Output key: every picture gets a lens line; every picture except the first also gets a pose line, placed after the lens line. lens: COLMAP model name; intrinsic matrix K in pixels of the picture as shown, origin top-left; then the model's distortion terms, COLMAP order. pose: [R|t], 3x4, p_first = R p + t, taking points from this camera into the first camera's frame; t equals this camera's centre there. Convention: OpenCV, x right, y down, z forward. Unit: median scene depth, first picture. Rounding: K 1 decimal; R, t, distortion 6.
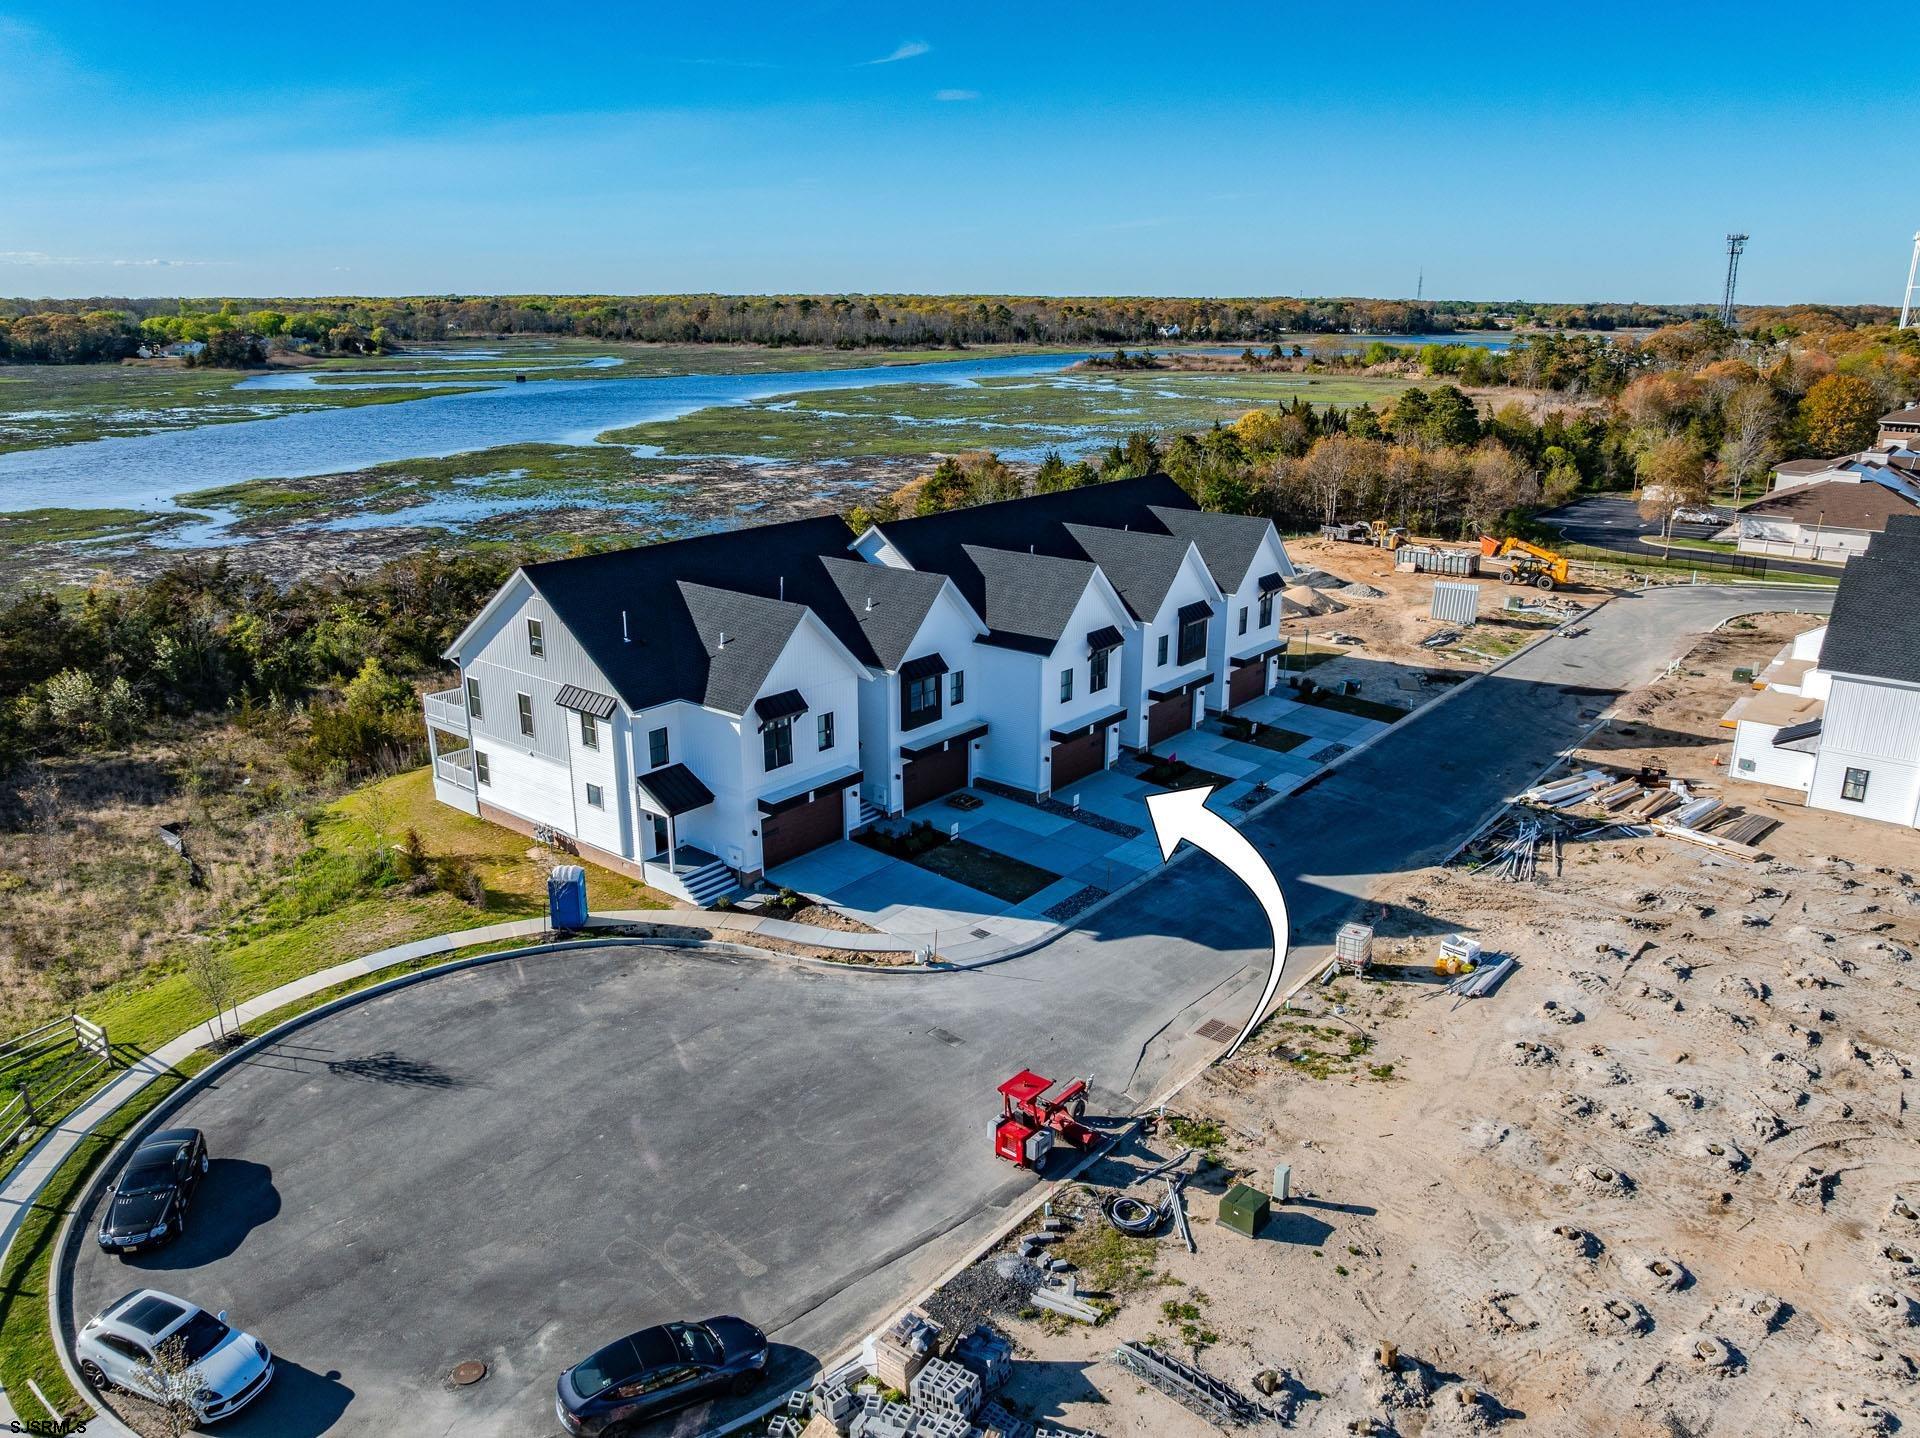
lens RADIAL K [[1347.3, 0, 960.0], [0, 1347.3, 719.0], [0, 0, 1]] dist [-0.045604, 0.011000]
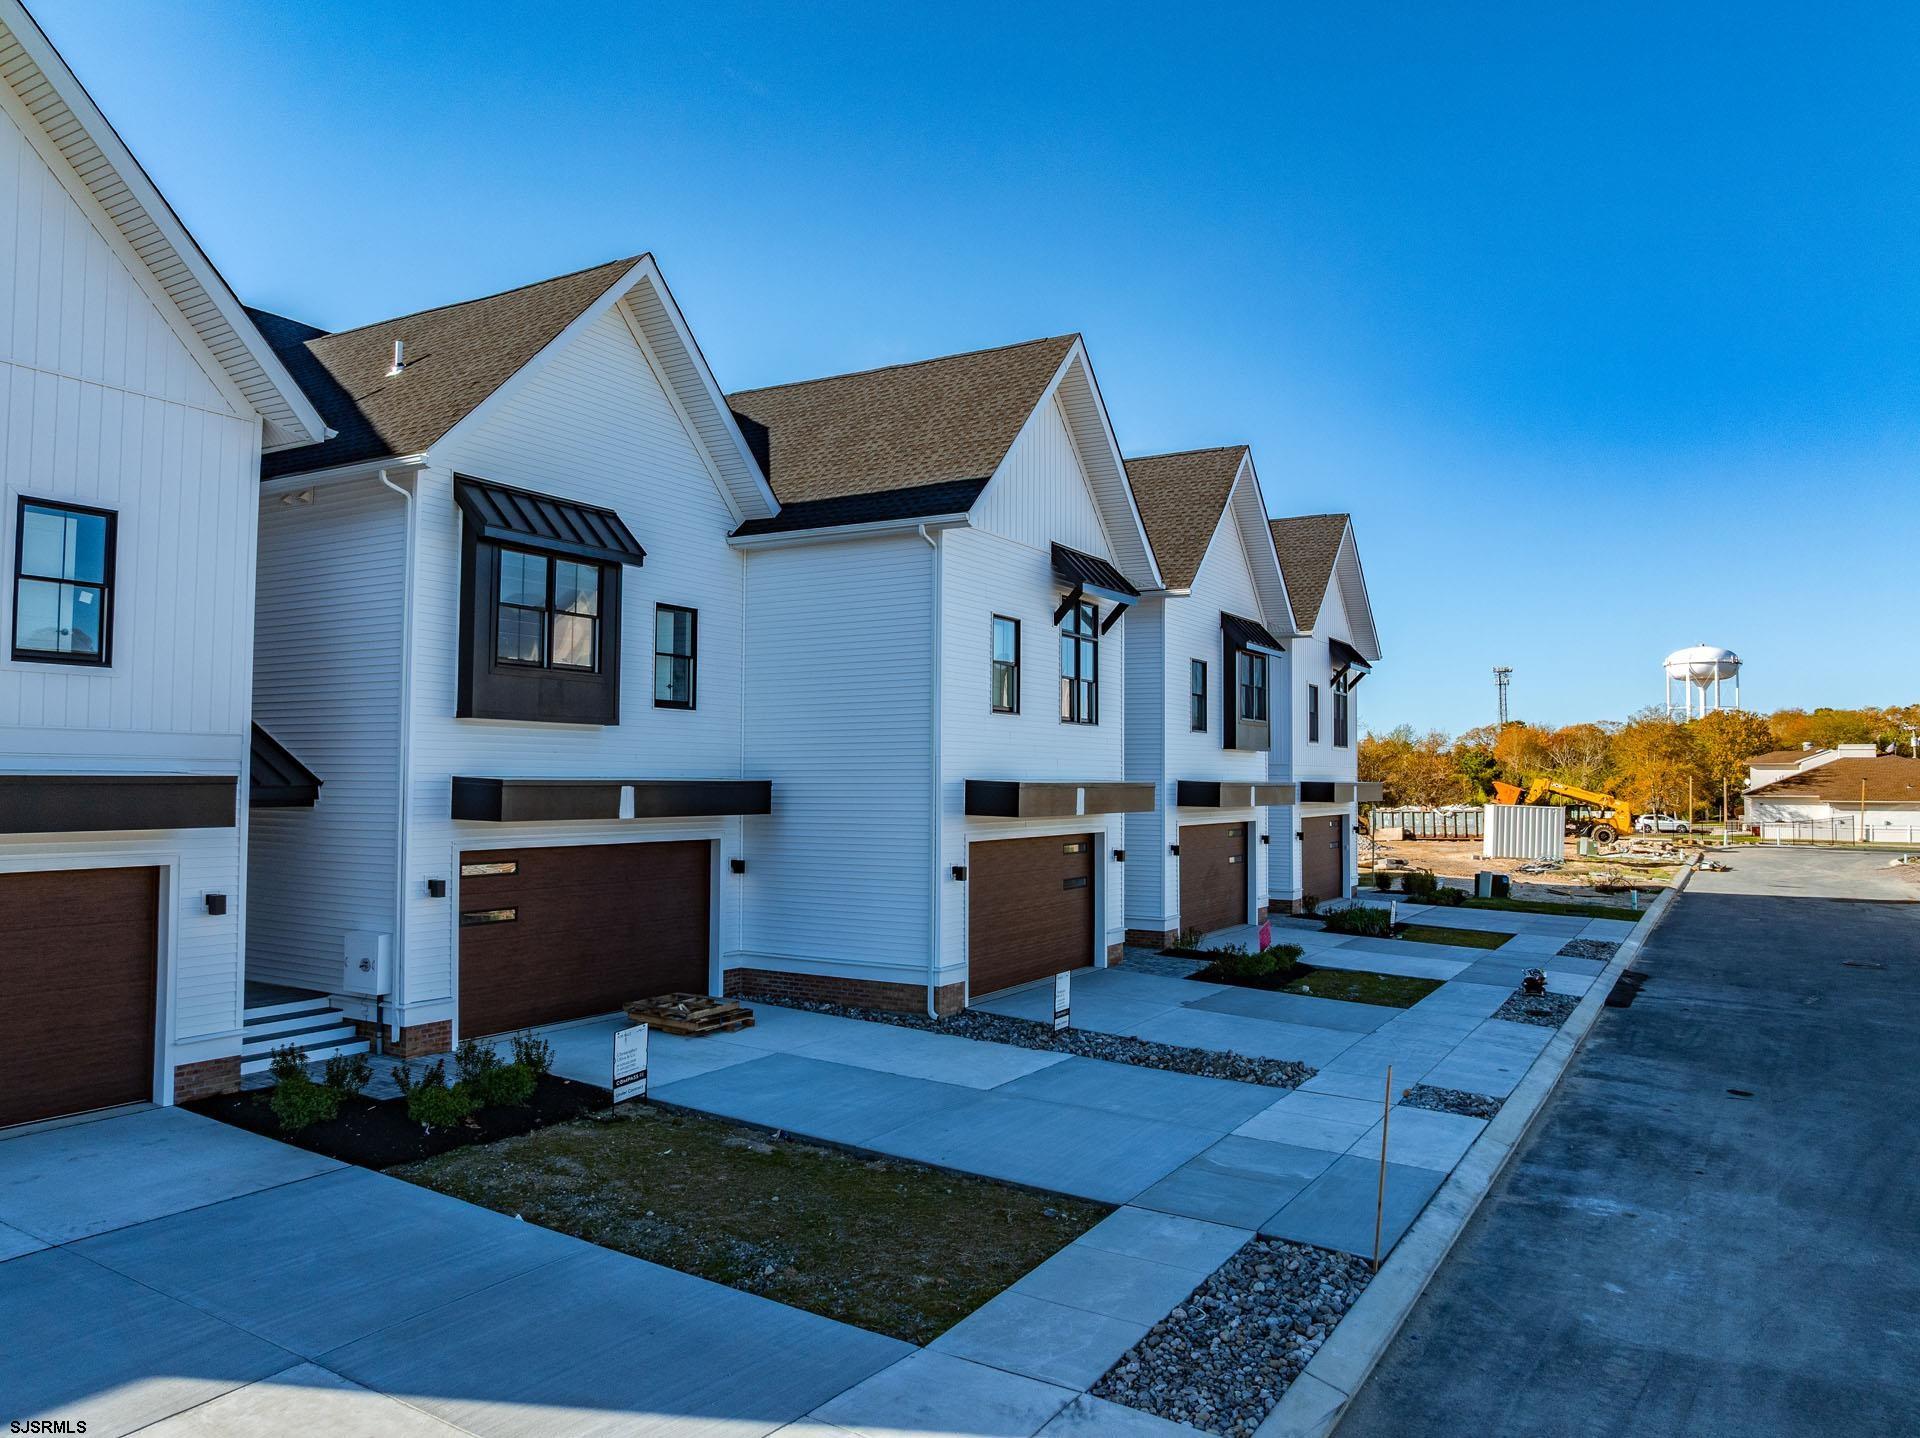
lens RADIAL K [[1350.3, 0, 960.0], [0, 1350.3, 719.0], [0, 0, 1]] dist [-0.047145, 0.010249]
pose [[0.988422, 0.011960, 0.151259, 0.010754], [0.040008, 0.941066, -0.335848, 0.066062], [-0.146361, 0.338011, 0.929692, 0.447688]]
